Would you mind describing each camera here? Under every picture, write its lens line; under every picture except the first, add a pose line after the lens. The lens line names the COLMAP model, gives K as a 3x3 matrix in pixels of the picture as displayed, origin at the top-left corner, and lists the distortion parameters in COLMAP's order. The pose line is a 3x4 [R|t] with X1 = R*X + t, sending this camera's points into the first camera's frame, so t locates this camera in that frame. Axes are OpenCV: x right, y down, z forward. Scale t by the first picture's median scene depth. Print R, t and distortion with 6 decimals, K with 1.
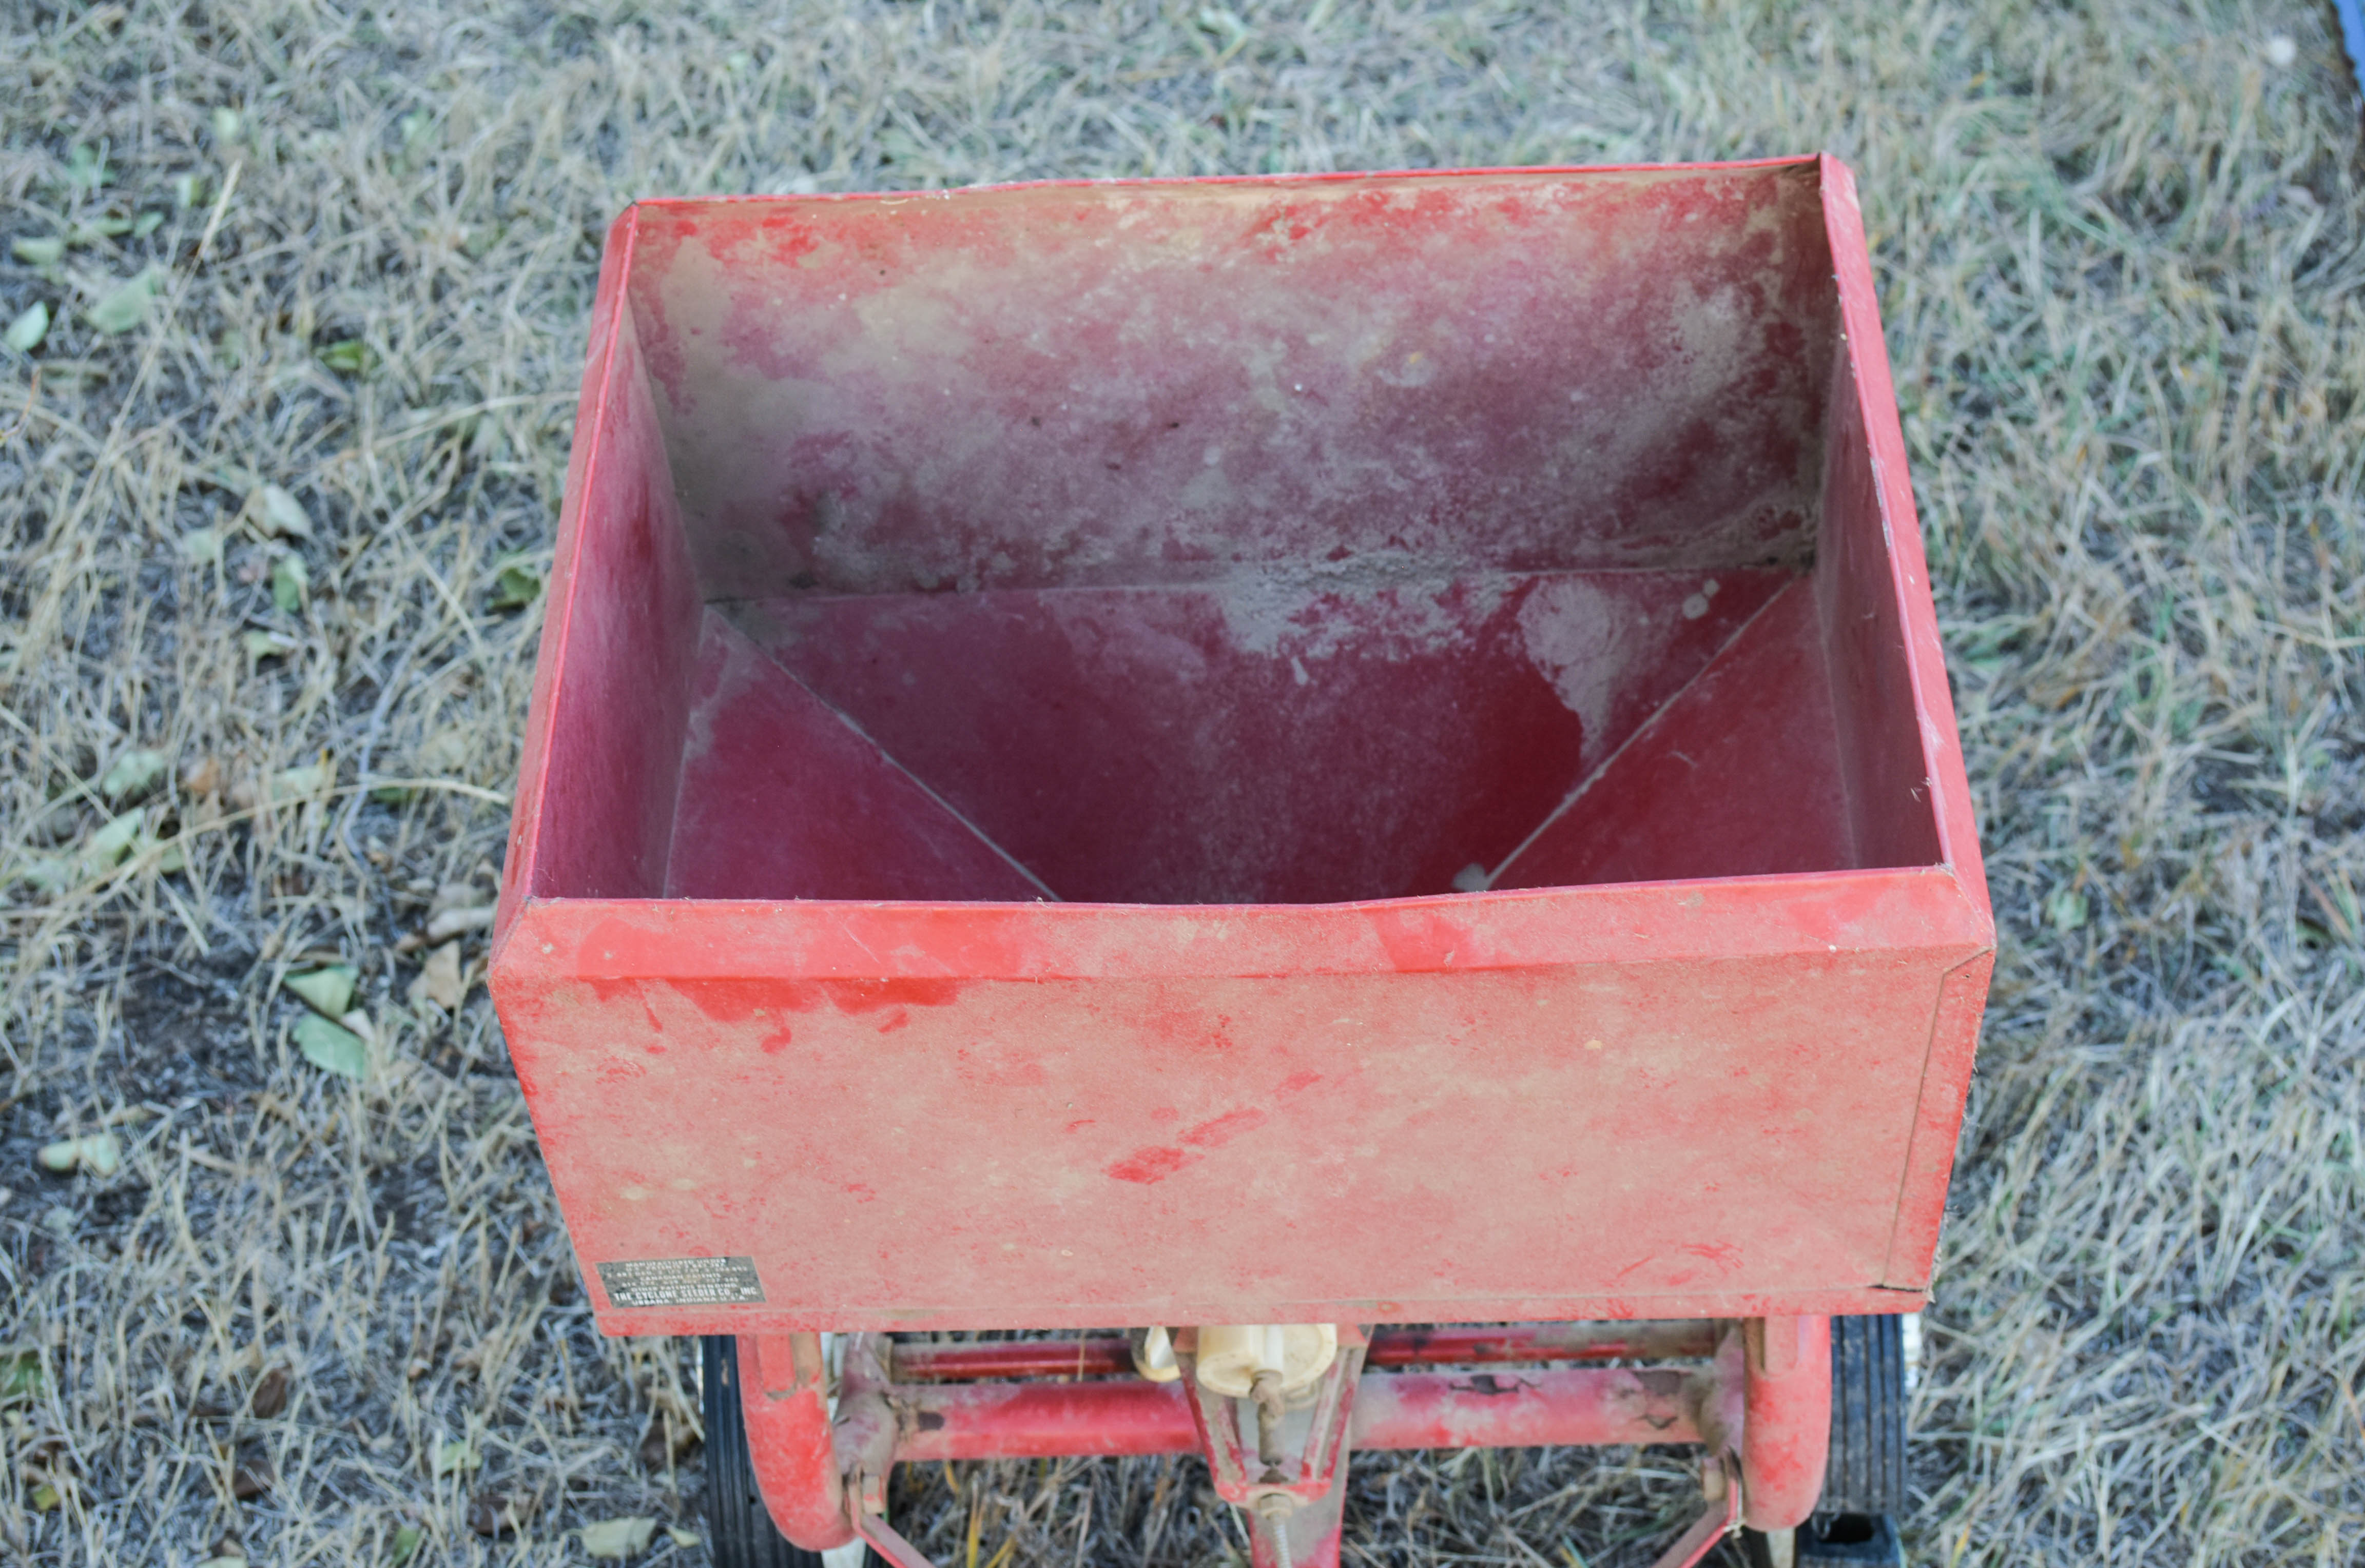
lens RADIAL K [[3548.3, 0, 1176.4], [0, 3548.3, 794.5], [0, 0, 1]] dist [-0.008393, 0.000000]
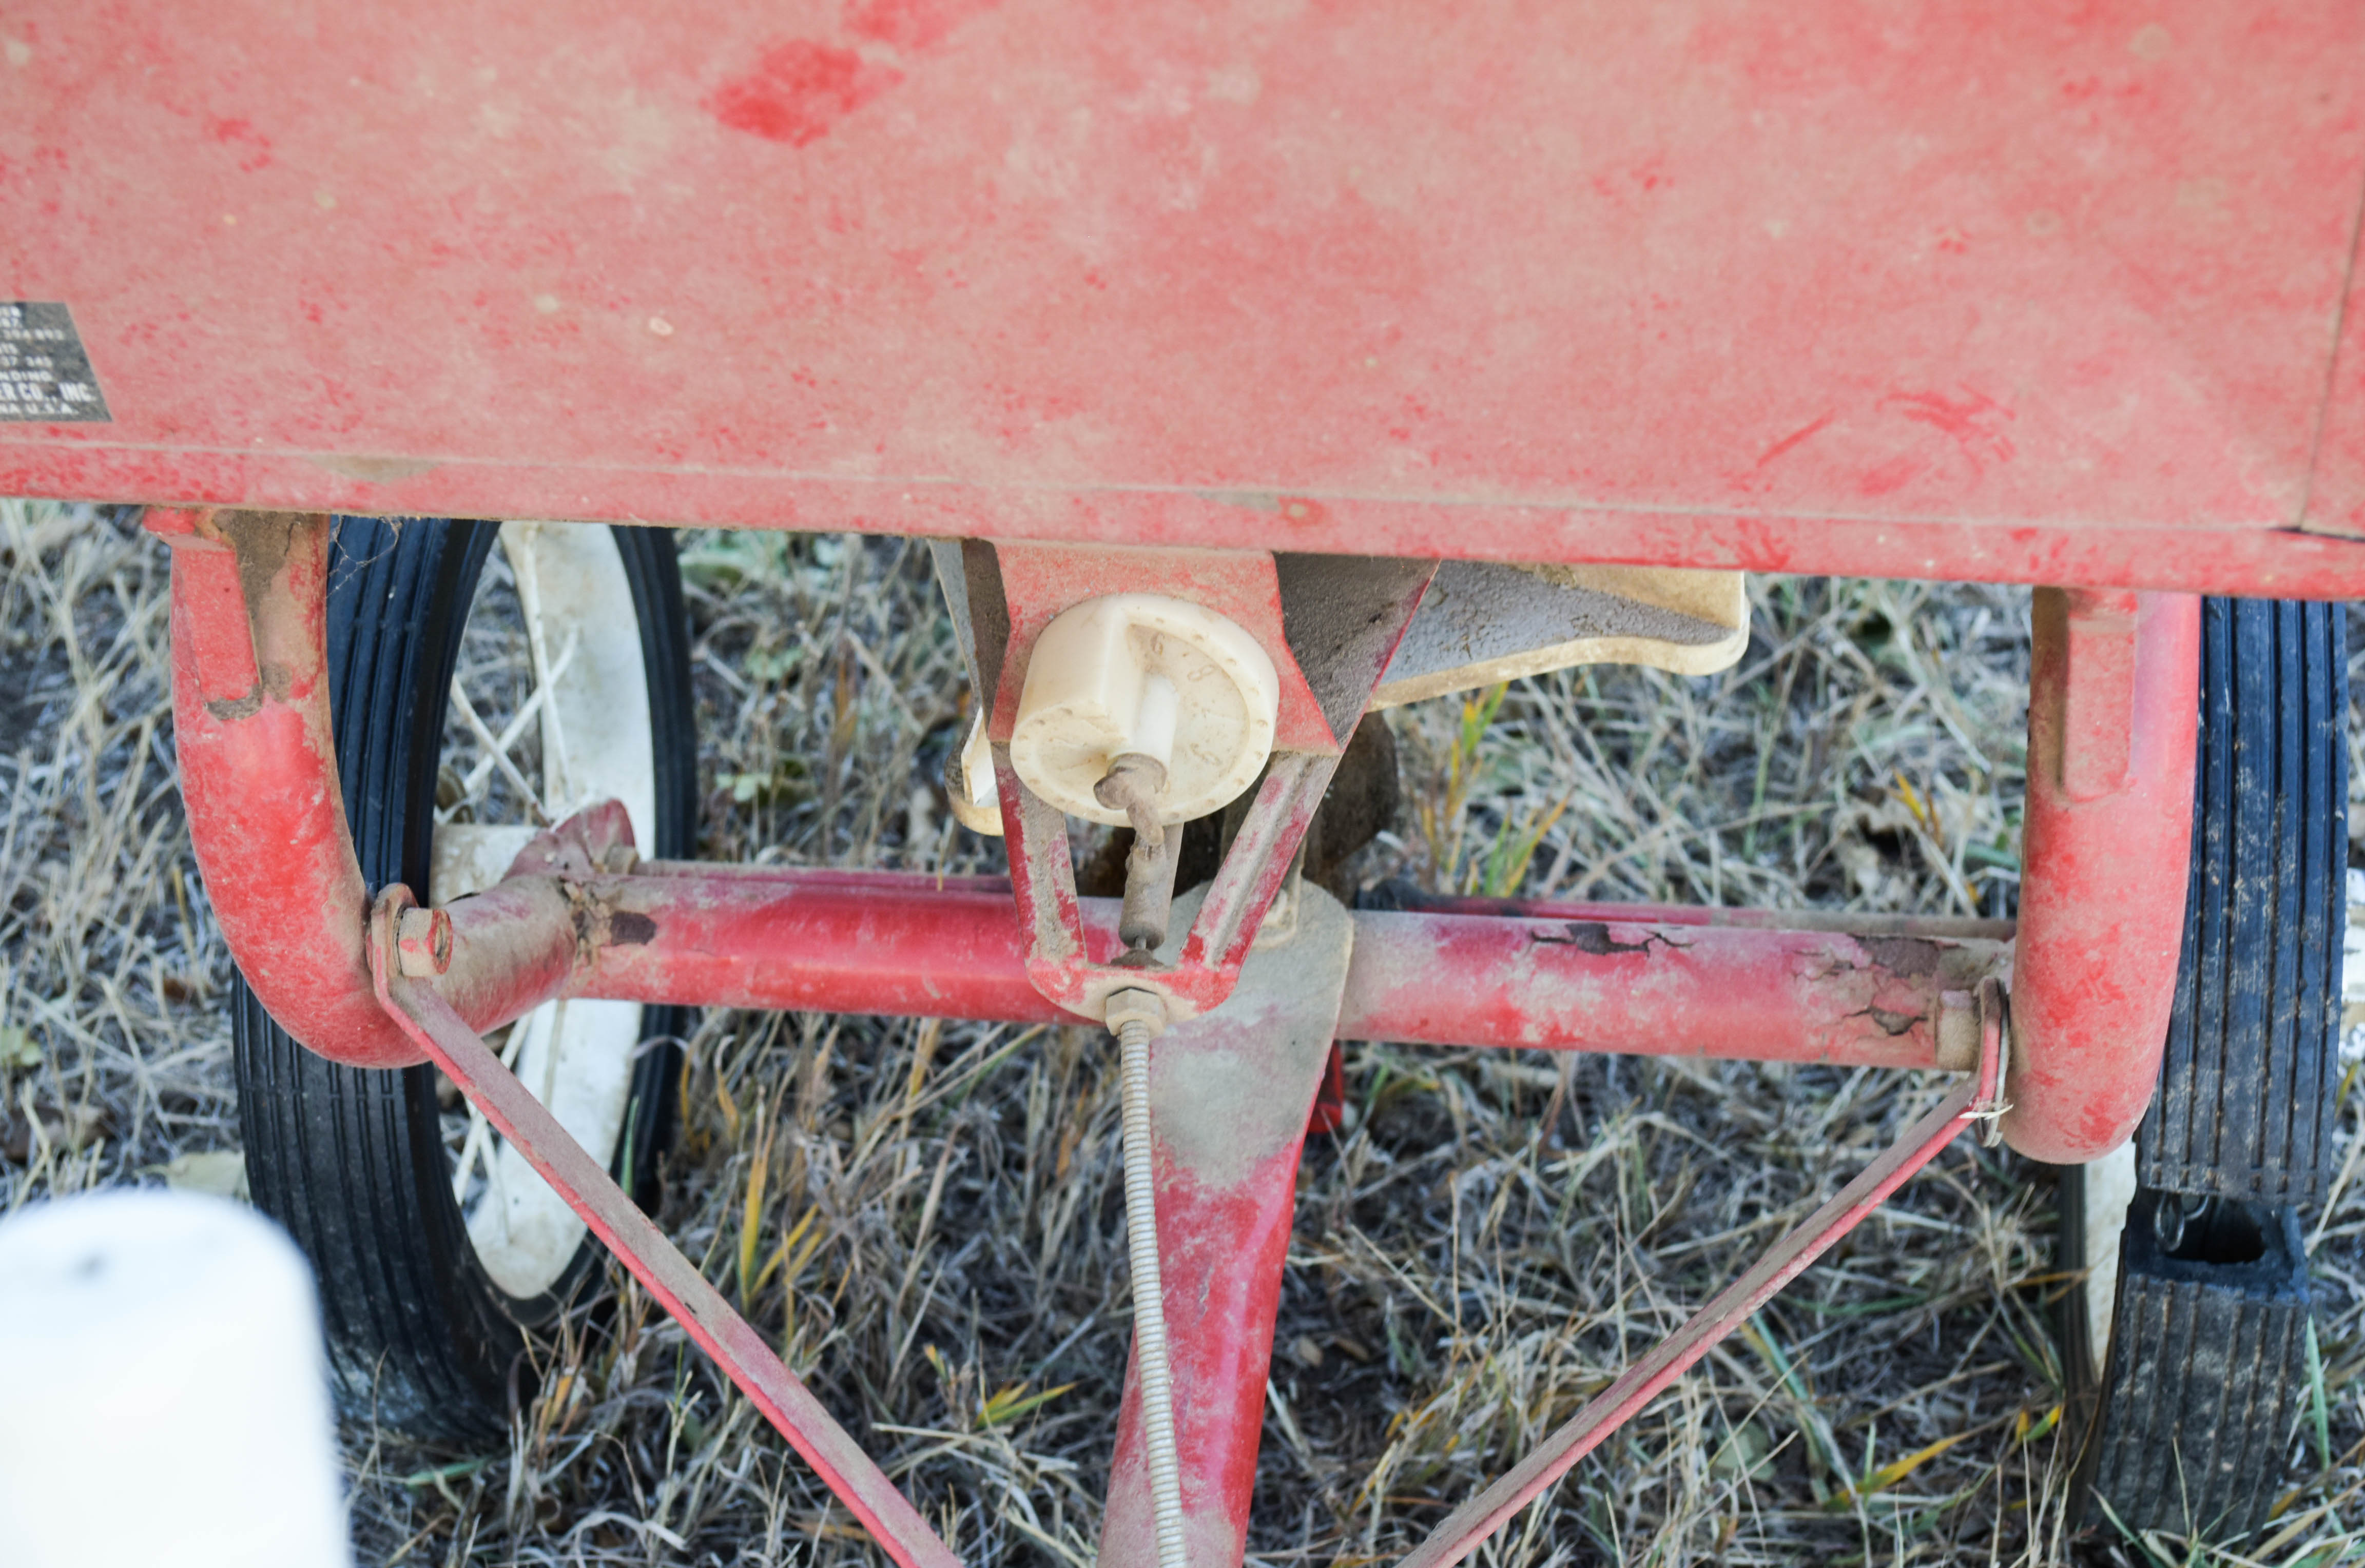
lens RADIAL K [[4207.8, 0, 1176.4], [0, 4207.8, 791.4], [0, 0, 1]] dist [-0.031084, 0.000000]
pose [[0.993161, 0.077324, -0.087483, 0.080075], [-0.077886, 0.996958, -0.003021, 0.154105], [0.086983, 0.009814, 0.996161, 0.331525]]
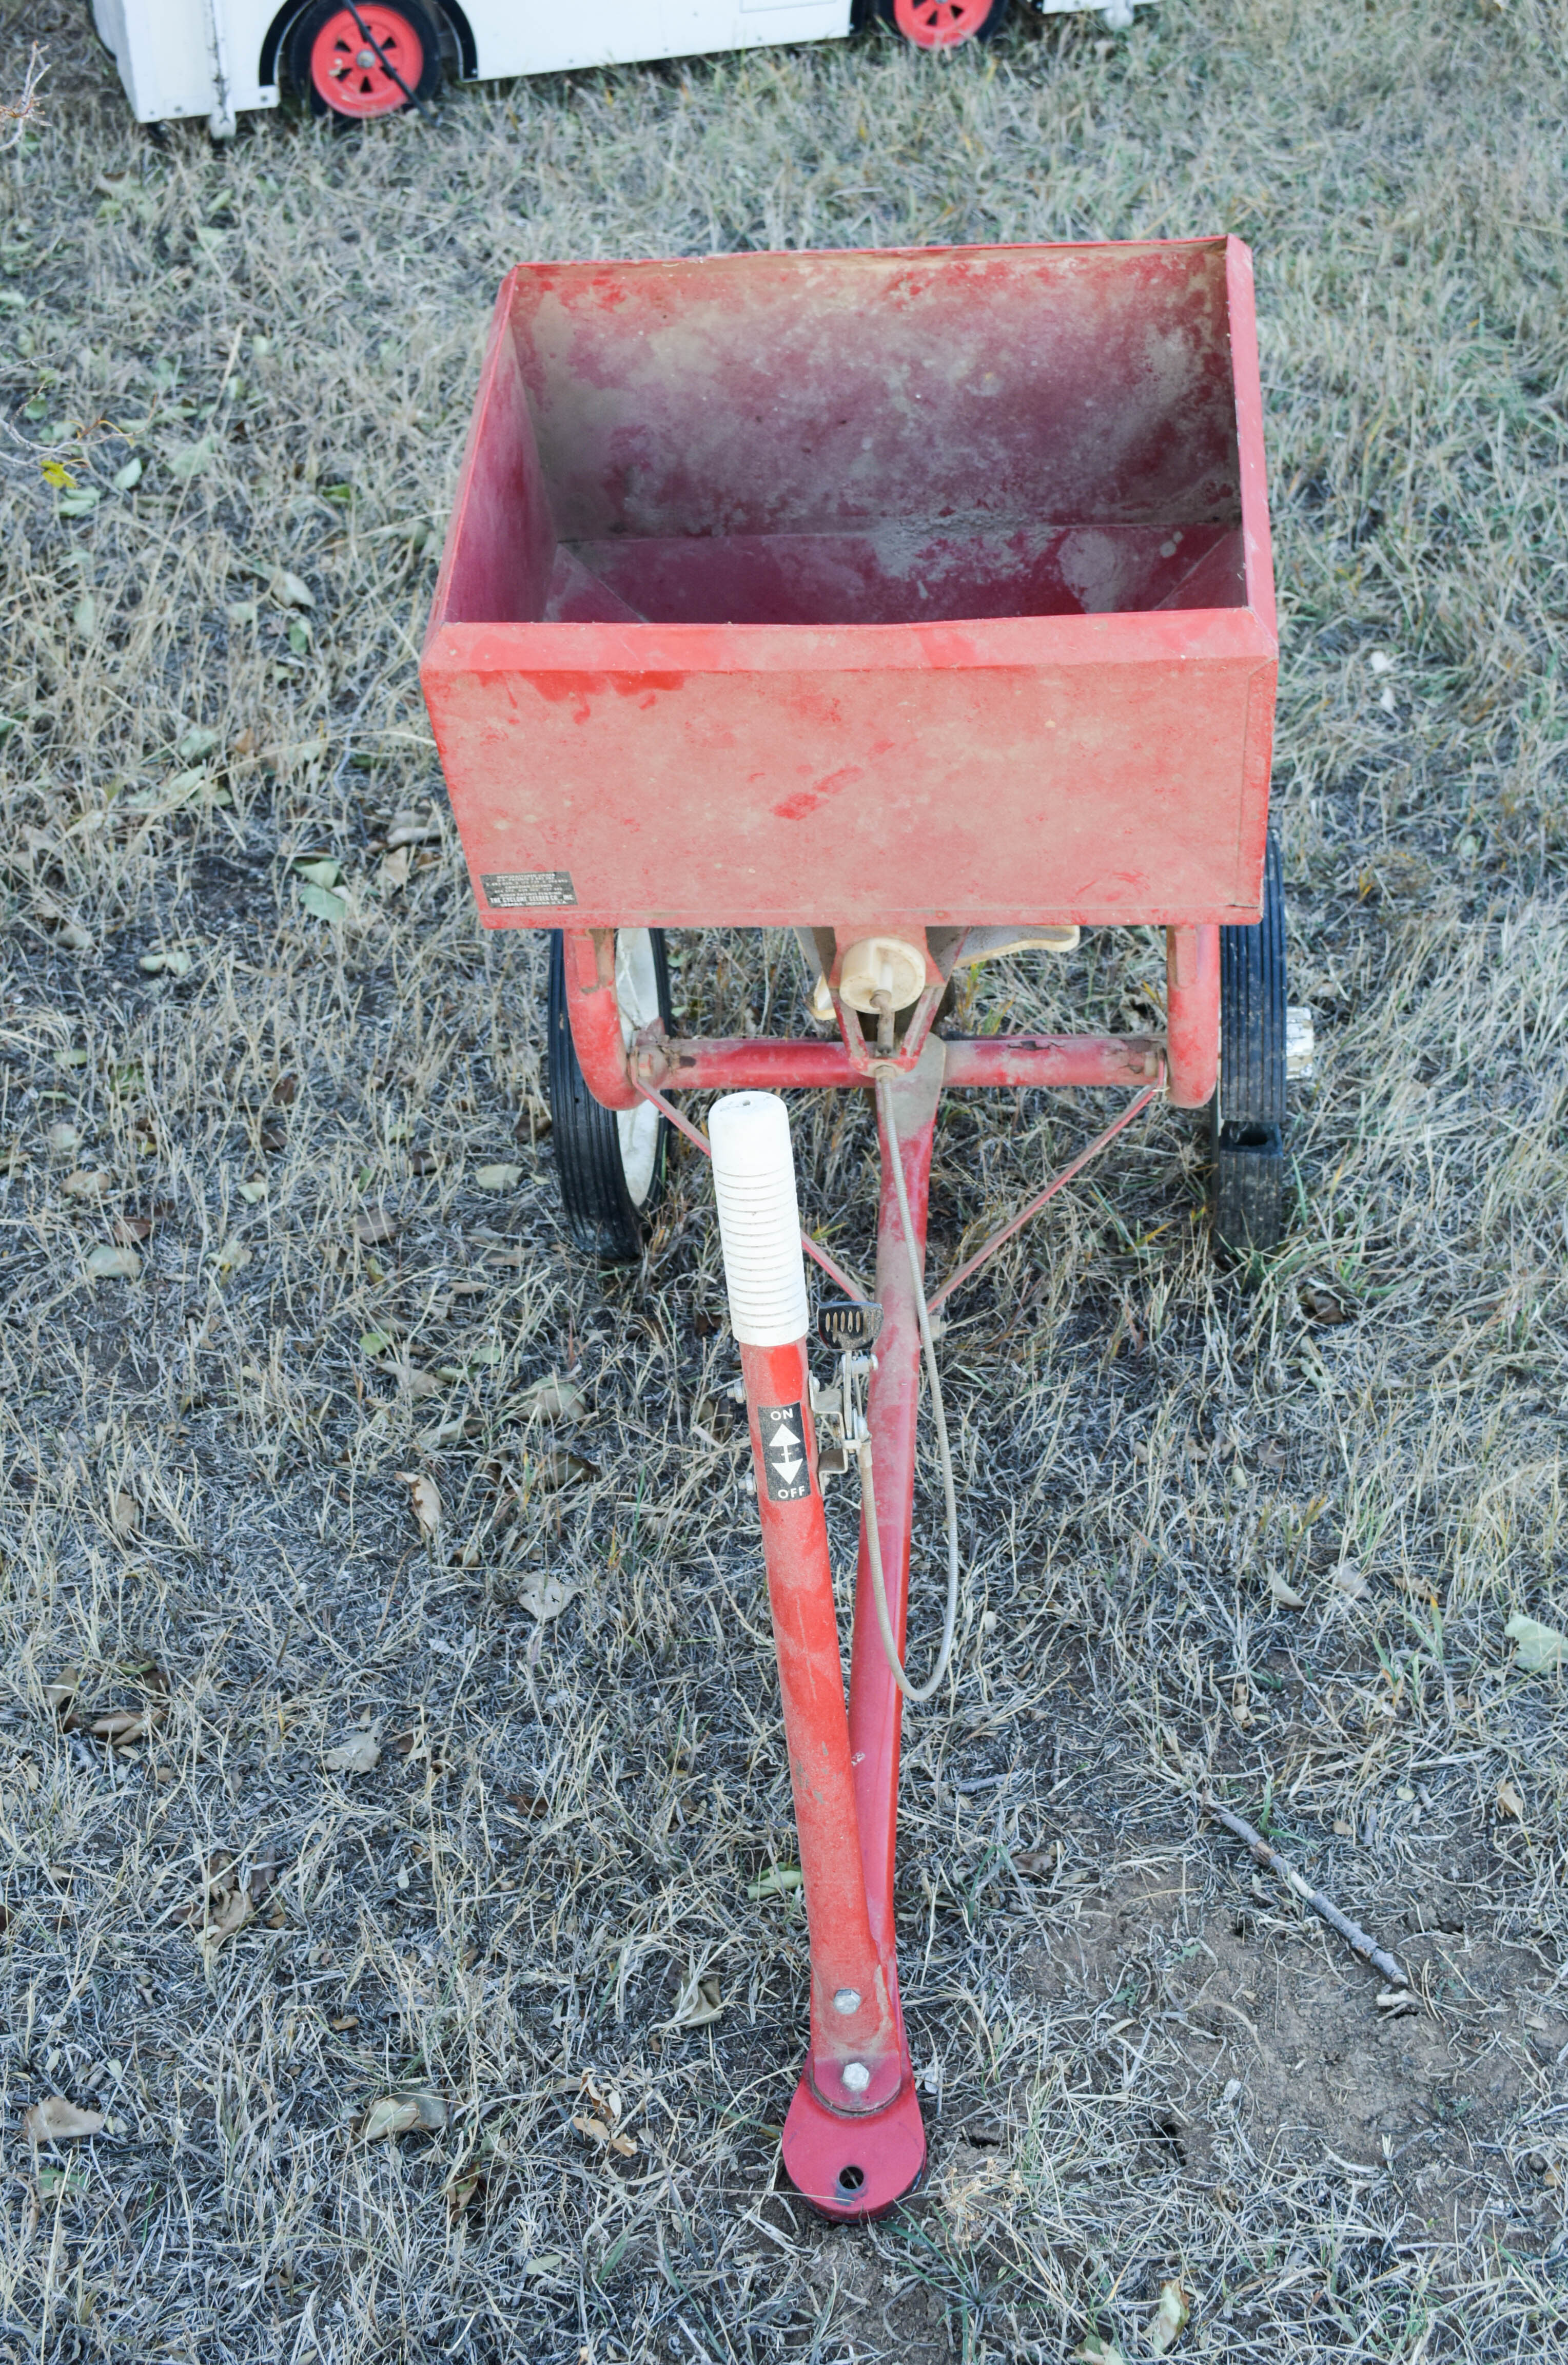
lens RADIAL K [[2766.5, 0, 782.5], [0, 2766.5, 1177.2], [0, 0, 1]] dist [-0.014331, 0.000000]
pose [[0.997463, 0.026944, -0.065897, 0.060939], [-0.023307, 0.998195, 0.055352, 0.163081], [0.067269, -0.053675, 0.996290, -0.271280]]
